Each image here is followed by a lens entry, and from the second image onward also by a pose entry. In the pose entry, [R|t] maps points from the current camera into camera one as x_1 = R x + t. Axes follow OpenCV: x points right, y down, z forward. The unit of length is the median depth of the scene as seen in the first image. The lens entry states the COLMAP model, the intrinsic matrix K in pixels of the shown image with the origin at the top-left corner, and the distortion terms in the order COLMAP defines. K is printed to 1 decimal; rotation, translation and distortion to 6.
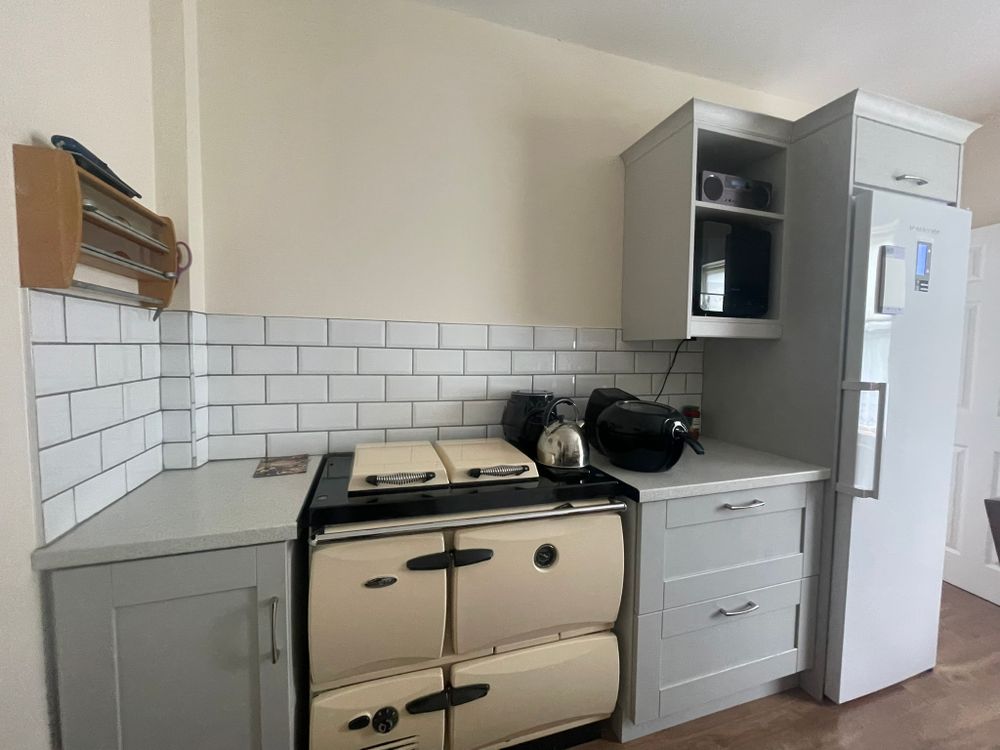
lens RADIAL K [[404.1, 0, 500.7], [0, 404.1, 371.7], [0, 0, 1]] dist [-0.007565, 0.001657]
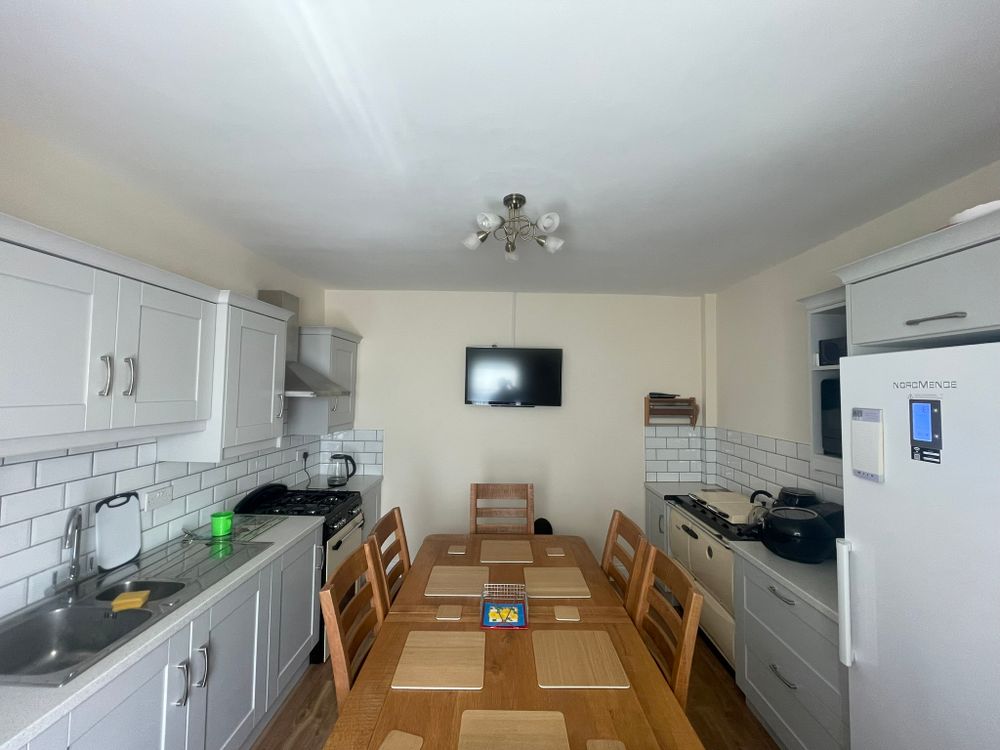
lens RADIAL K [[404.1, 0, 503.0], [0, 404.1, 372.1], [0, 0, 1]] dist [-0.007565, 0.001657]
pose [[-0.321946, -0.055400, -0.945136, 2.068185], [-0.073483, 0.996737, -0.033394, -0.286974], [0.943902, 0.058701, -0.324967, 0.457924]]
